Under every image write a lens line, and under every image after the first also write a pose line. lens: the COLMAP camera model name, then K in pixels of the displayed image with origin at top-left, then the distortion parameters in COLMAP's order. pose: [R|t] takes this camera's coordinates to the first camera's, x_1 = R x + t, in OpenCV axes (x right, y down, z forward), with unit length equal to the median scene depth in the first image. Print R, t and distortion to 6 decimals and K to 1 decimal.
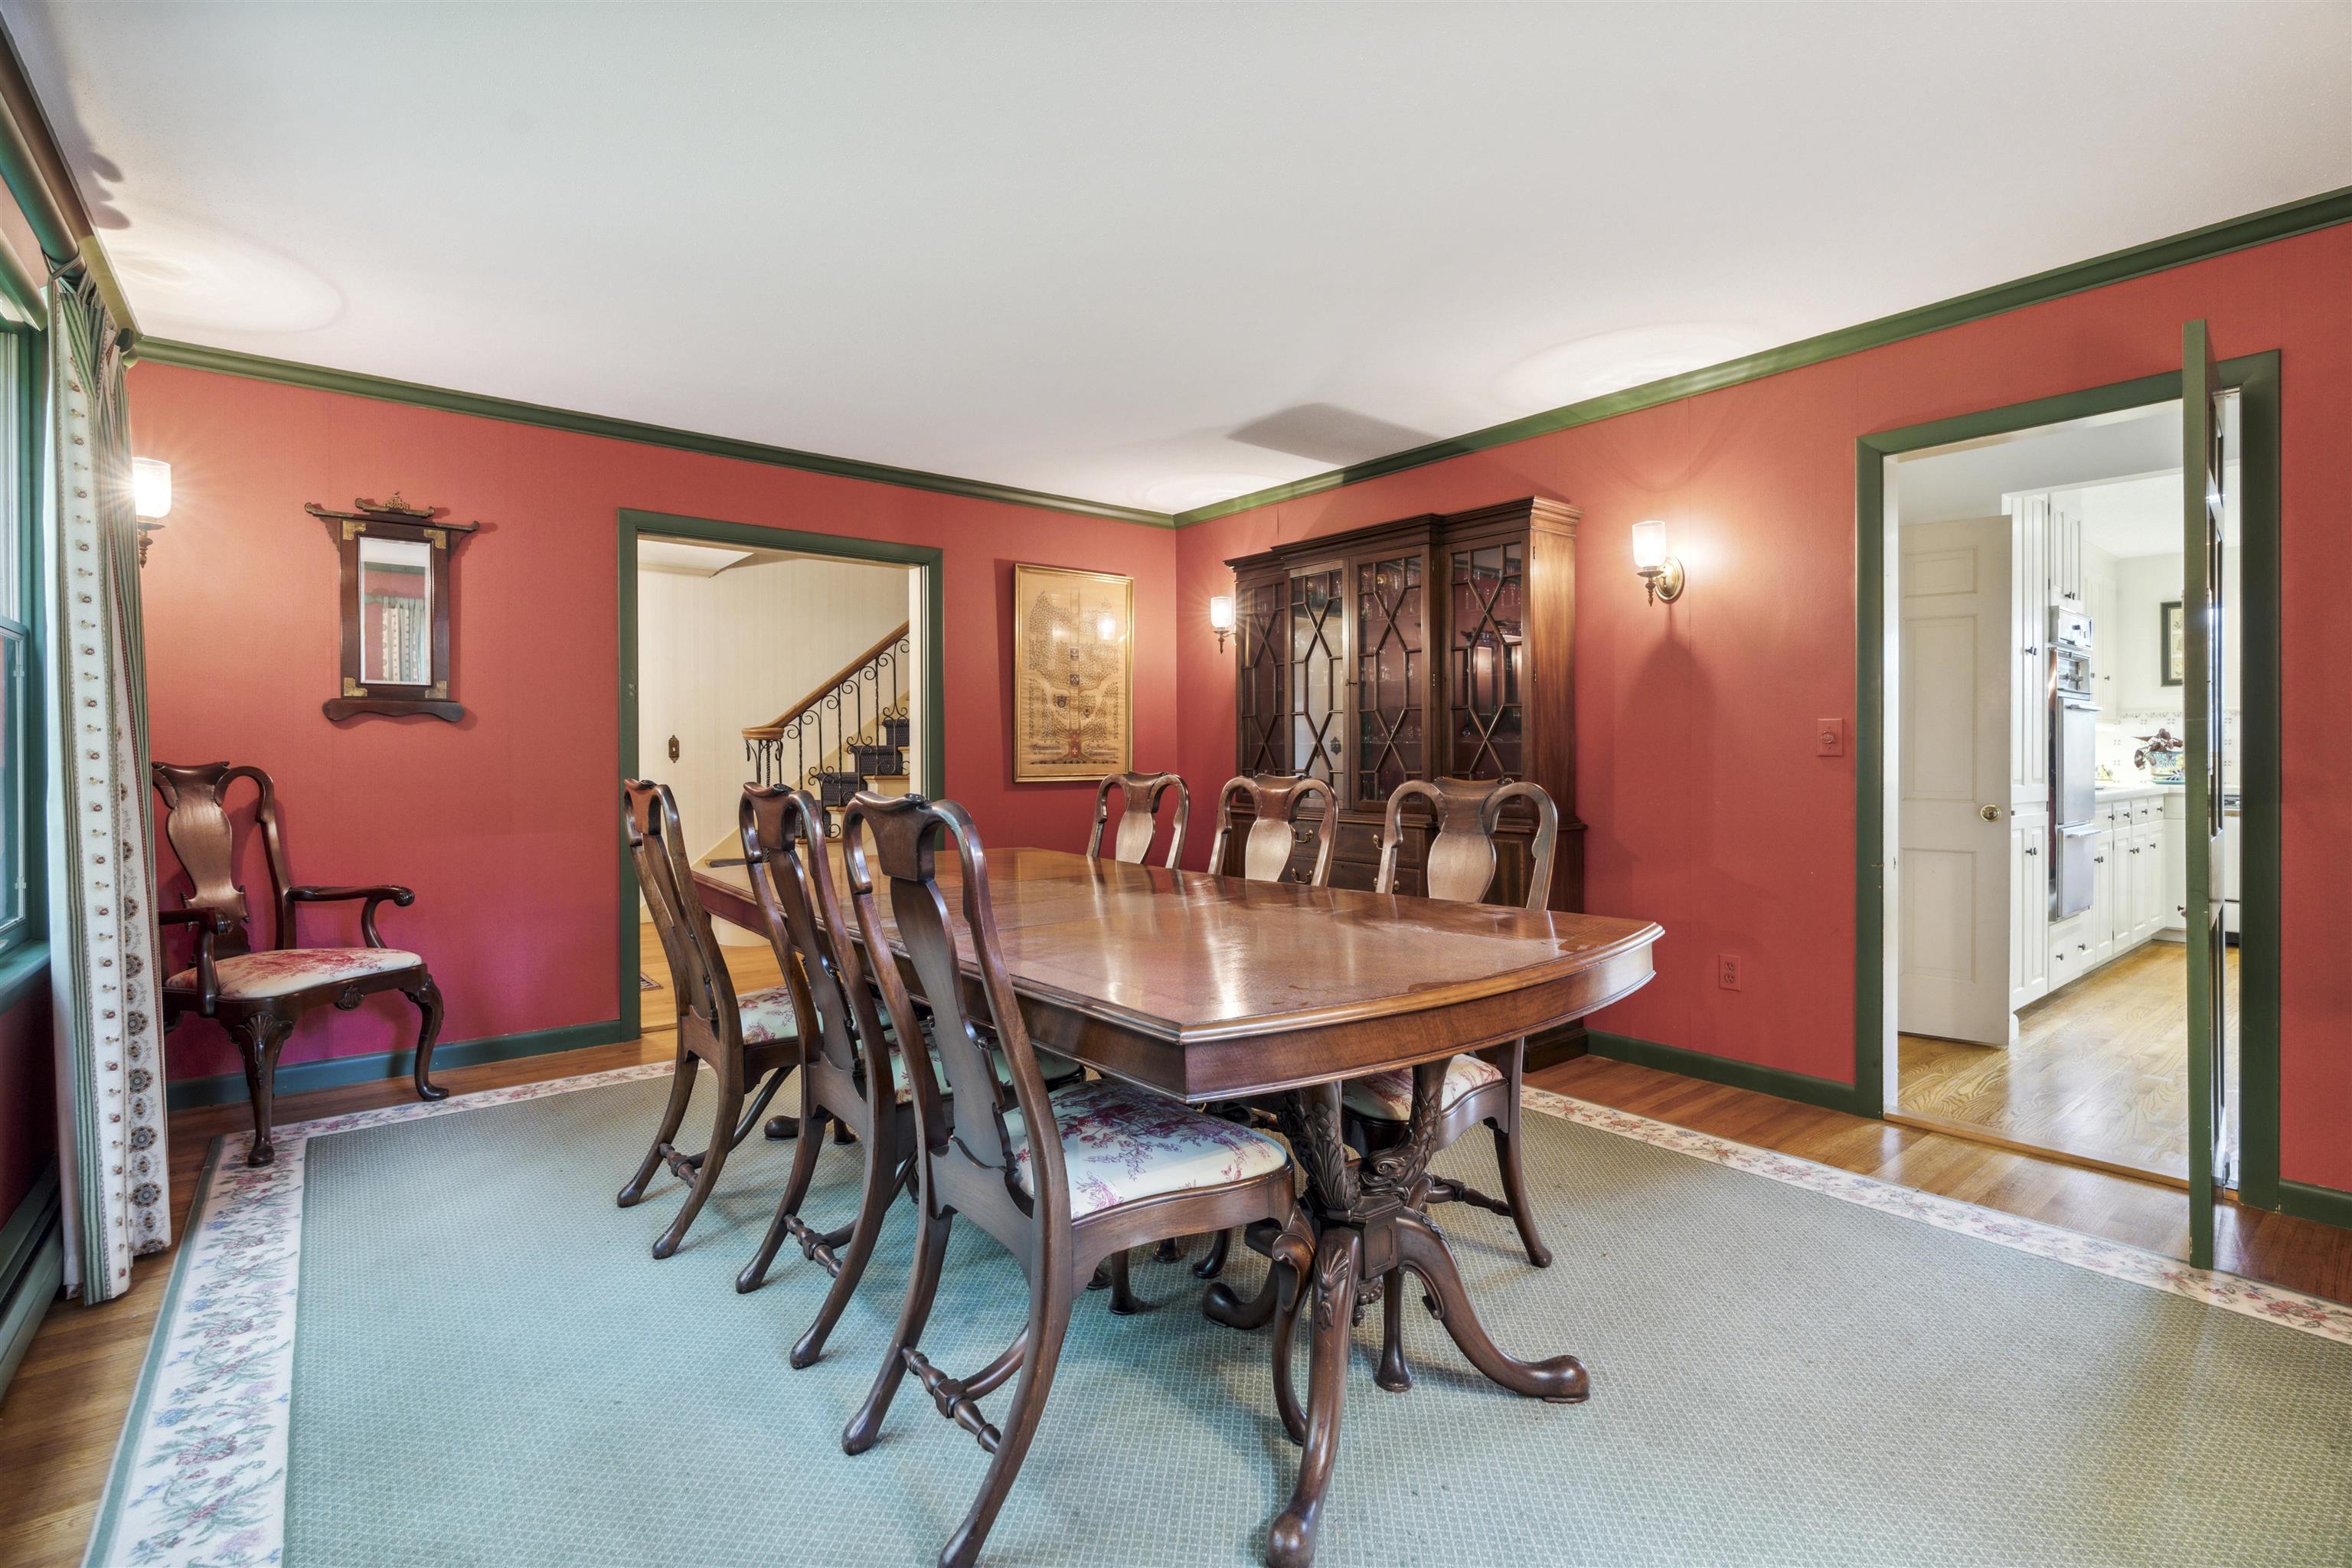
lens RADIAL K [[1061.1, 0, 1176.6], [0, 1061.1, 777.0], [0, 0, 1]] dist [-0.000343, -0.000080]
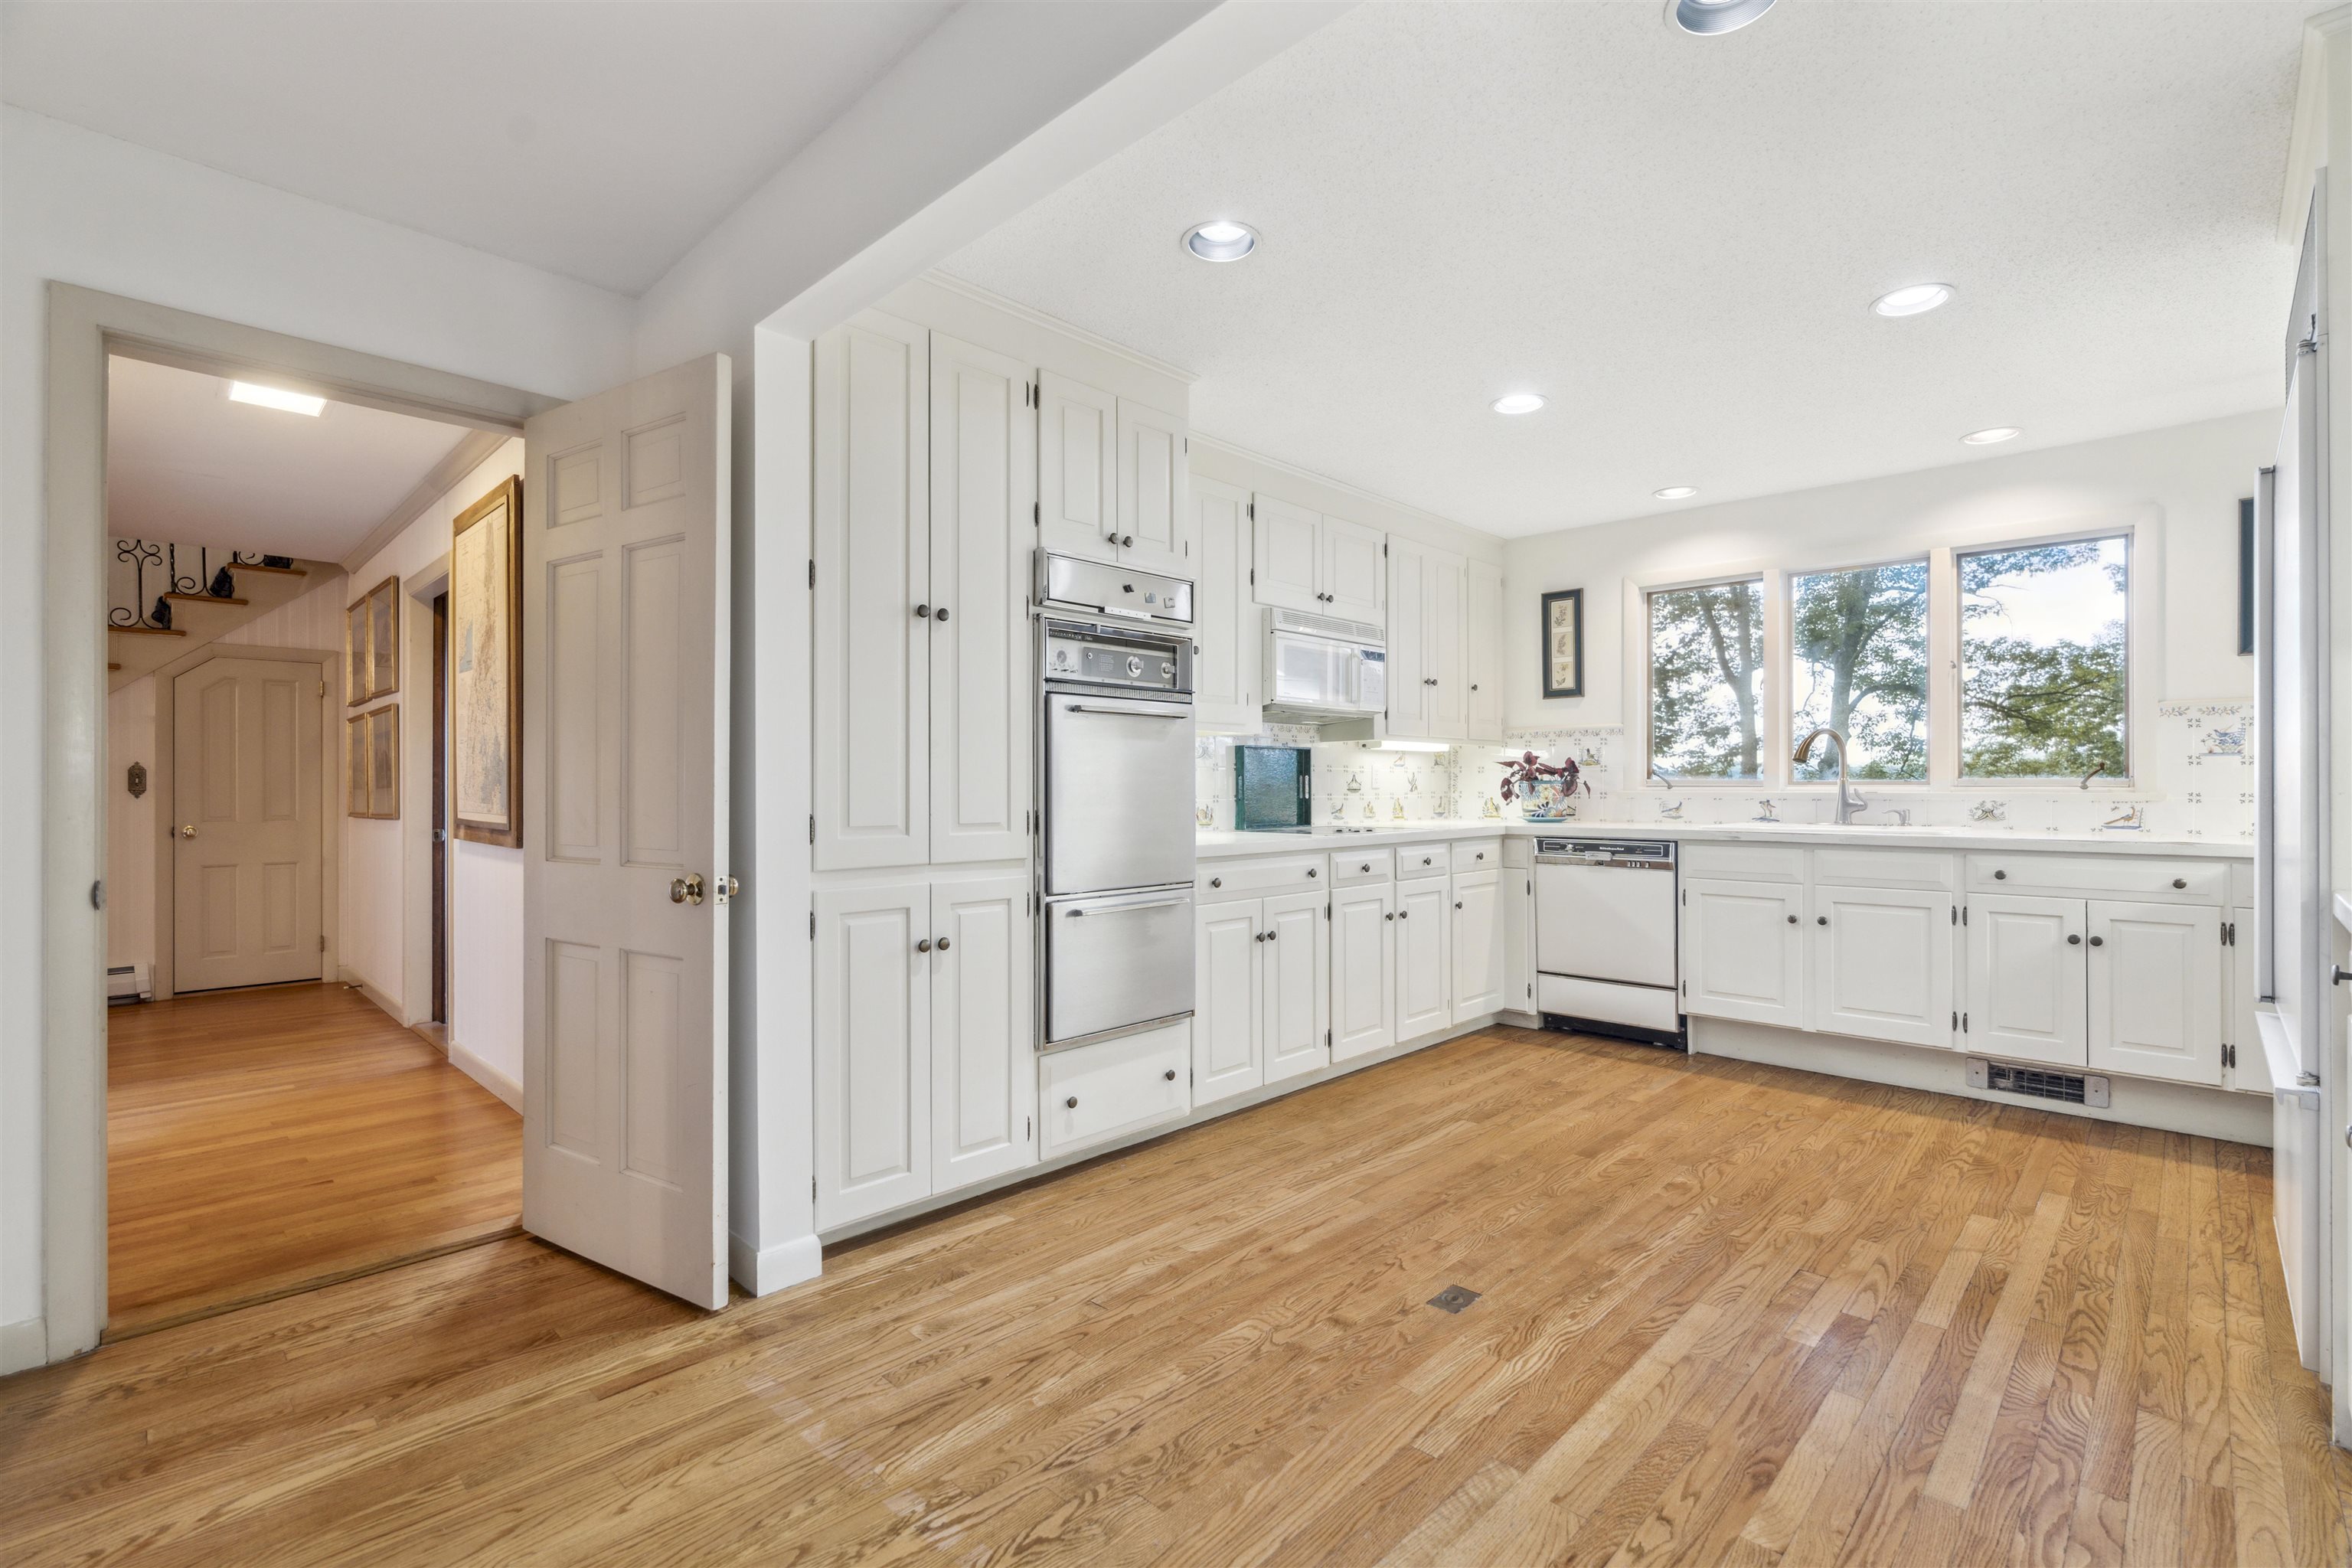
lens RADIAL K [[1061.1, 0, 1175.6], [0, 1061.1, 784.8], [0, 0, 1]] dist [-0.000343, -0.000080]
pose [[0.993028, 0.003991, 0.117809, 0.569657], [-0.002544, 0.999919, -0.012436, -0.009997], [-0.117849, 0.012050, 0.992958, 0.245615]]
